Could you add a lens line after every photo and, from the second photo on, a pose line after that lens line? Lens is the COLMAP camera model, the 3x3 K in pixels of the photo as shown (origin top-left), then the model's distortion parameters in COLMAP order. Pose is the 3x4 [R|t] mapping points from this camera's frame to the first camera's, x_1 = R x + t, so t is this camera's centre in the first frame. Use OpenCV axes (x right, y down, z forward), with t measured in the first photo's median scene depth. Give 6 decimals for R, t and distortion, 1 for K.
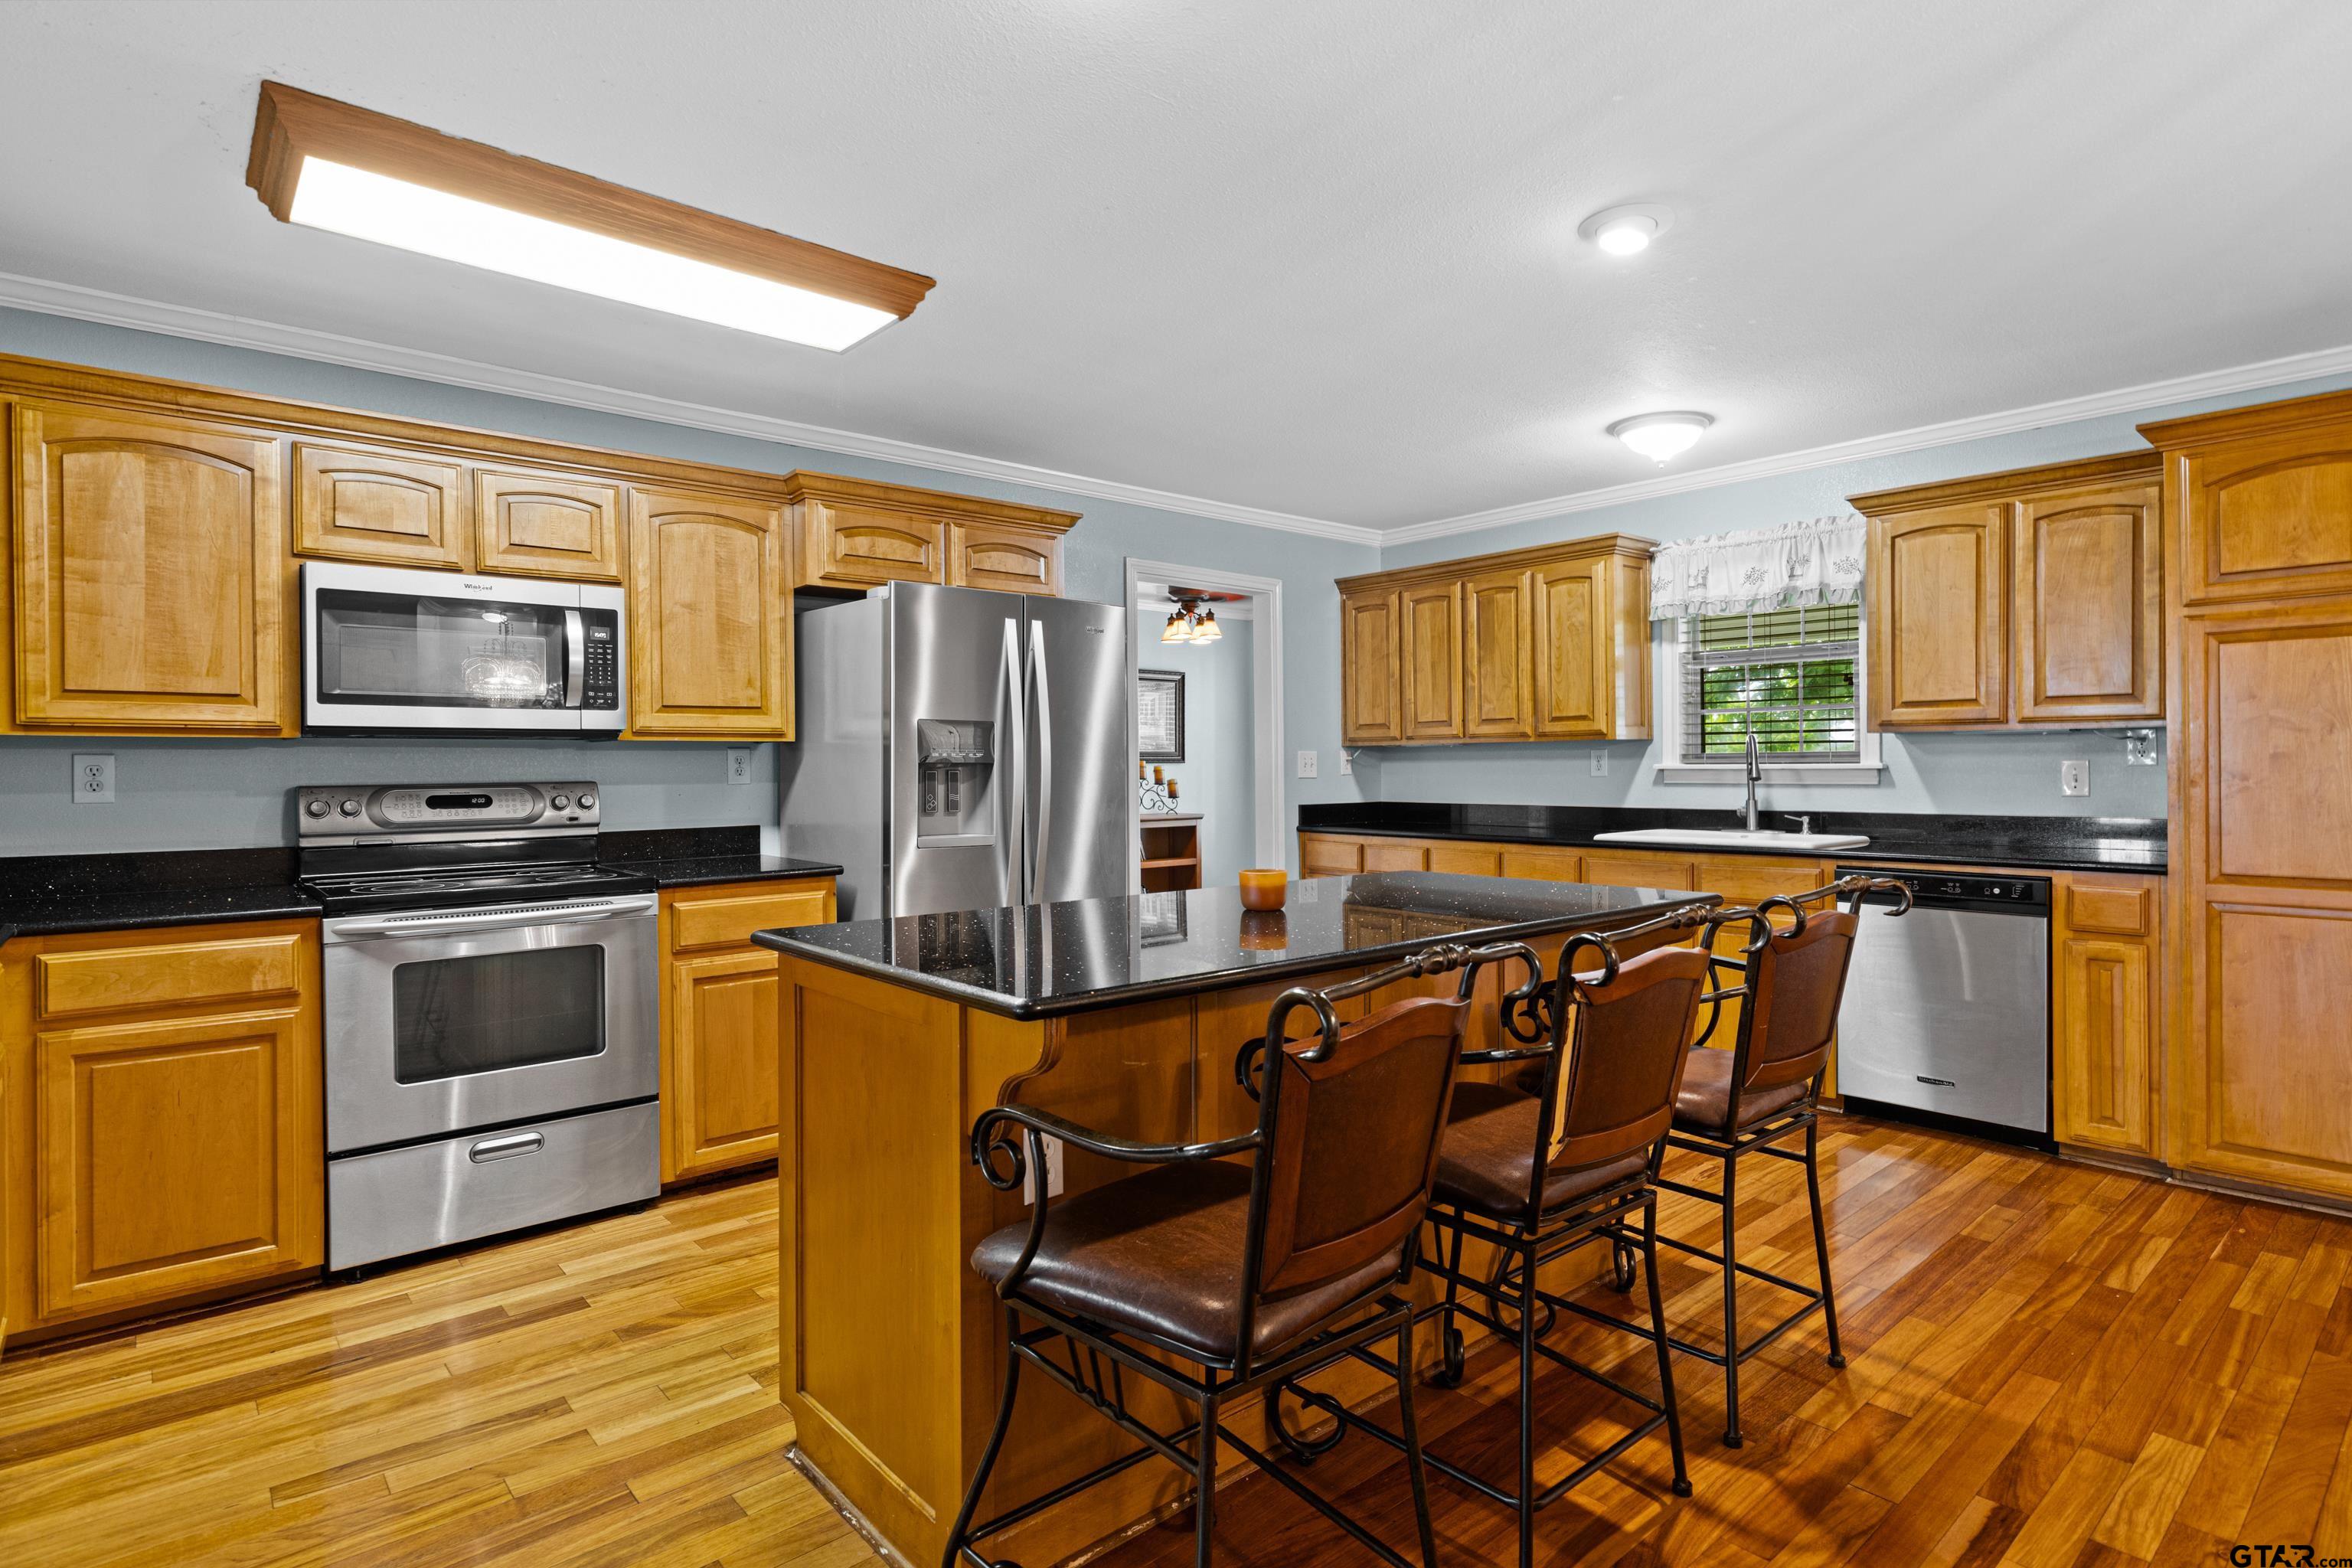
lens RADIAL K [[1199.9, 0, 1165.0], [0, 1199.9, 775.5], [0, 0, 1]] dist [0.008986, -0.001425]
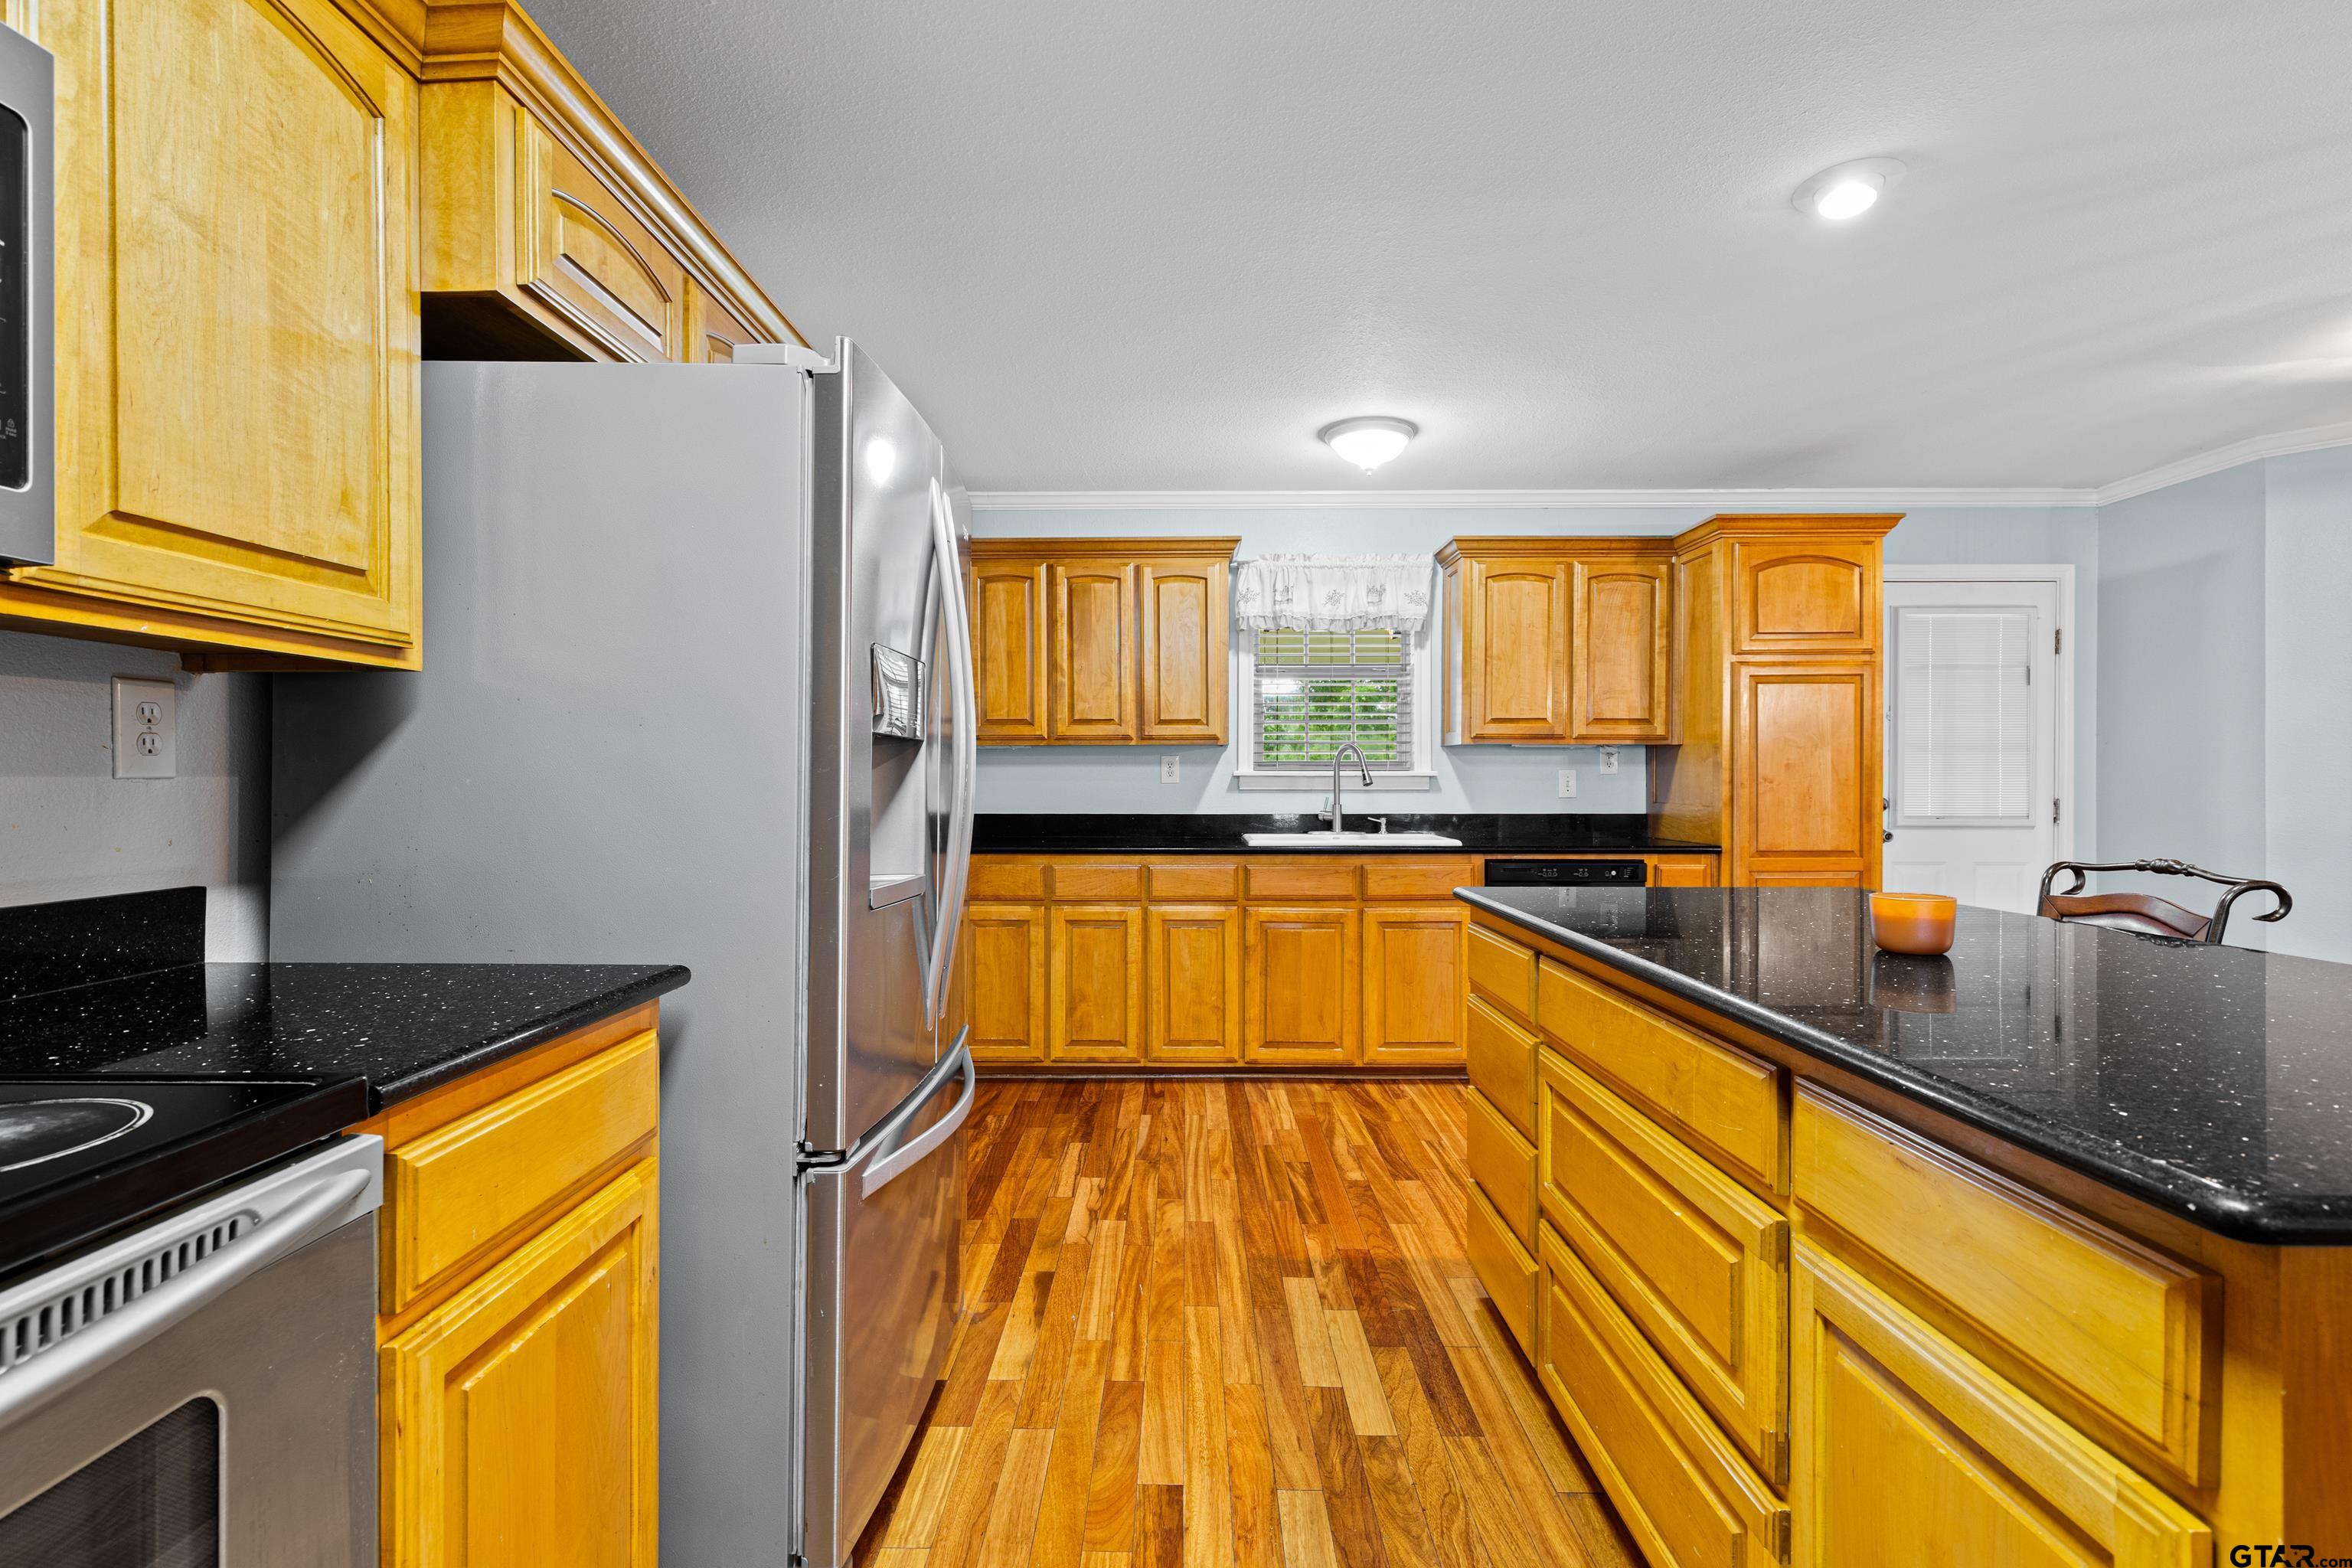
lens RADIAL K [[1072.6, 0, 1157.6], [0, 1072.6, 779.2], [0, 0, 1]] dist [0.004090, -0.001380]
pose [[0.664190, 0.008857, 0.747511, -0.451292], [0.002112, 0.999904, -0.013724, 0.014676], [-0.747561, 0.010694, 0.664108, 0.628064]]
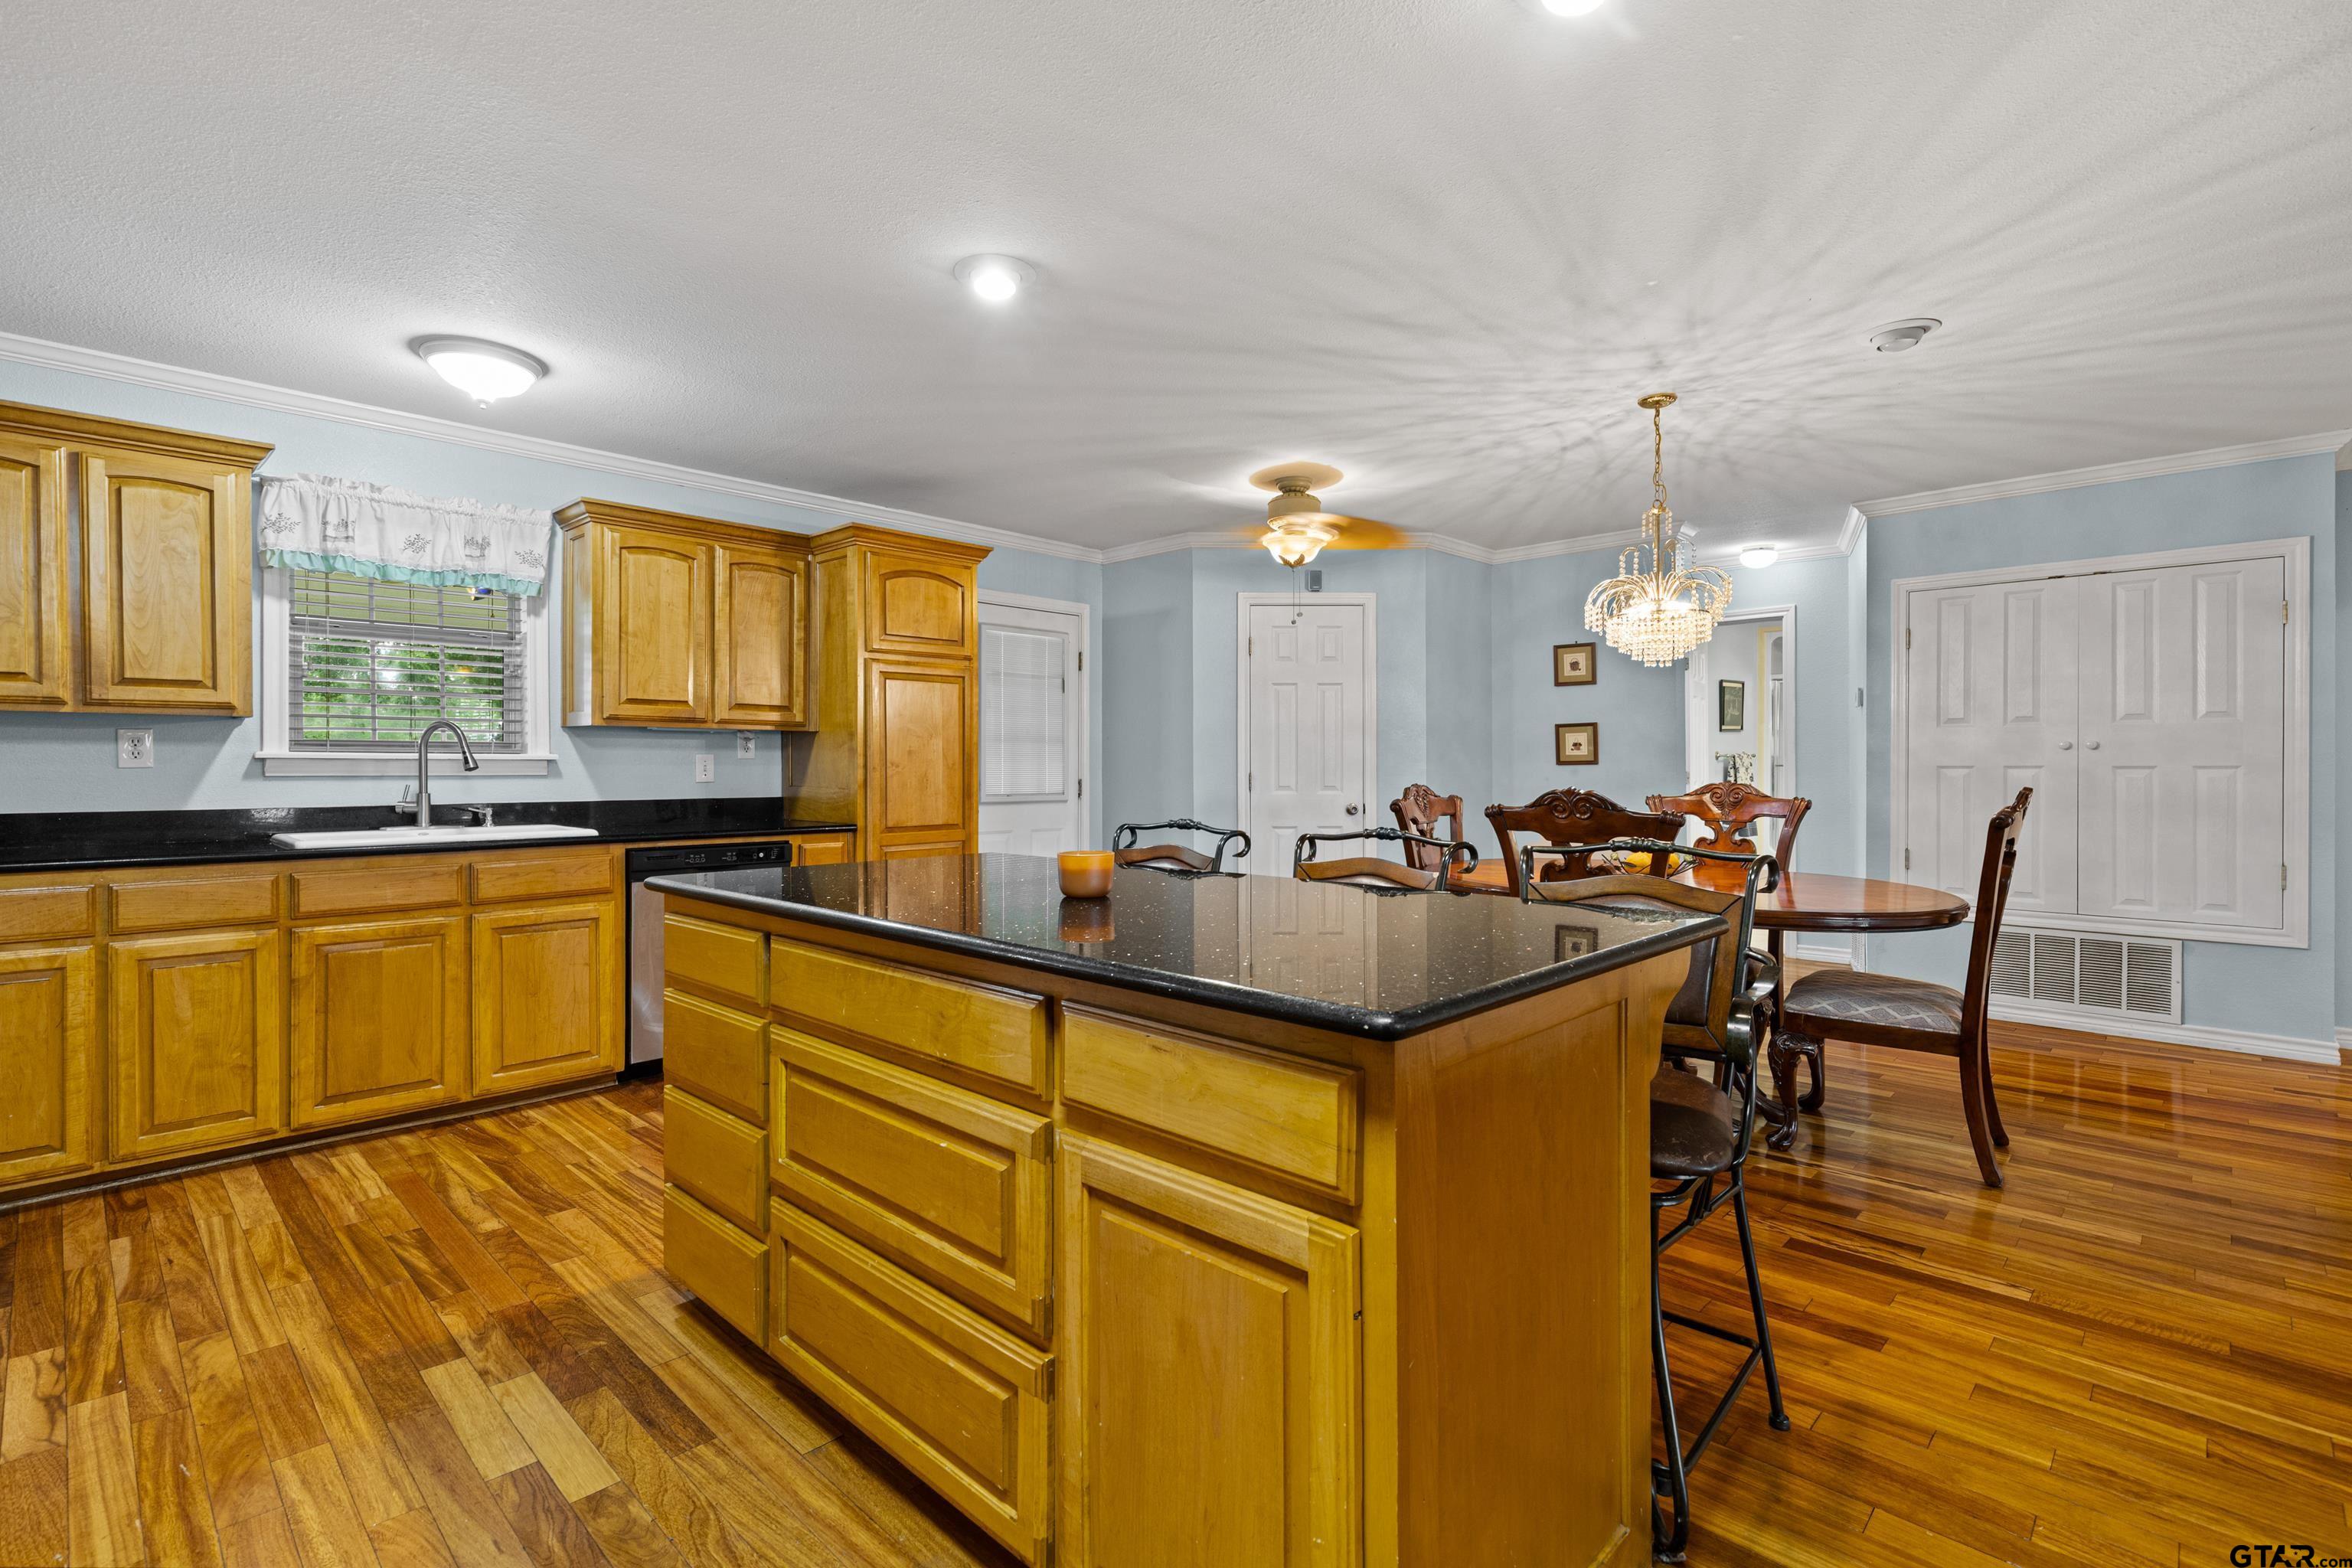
lens RADIAL K [[1072.6, 0, 1162.7], [0, 1072.6, 766.1], [0, 0, 1]] dist [0.004090, -0.001380]
pose [[-0.091797, 0.009348, 0.995734, -0.478184], [0.008672, 0.999926, -0.008588, 0.016342], [-0.995740, 0.007846, -0.091872, 0.690311]]
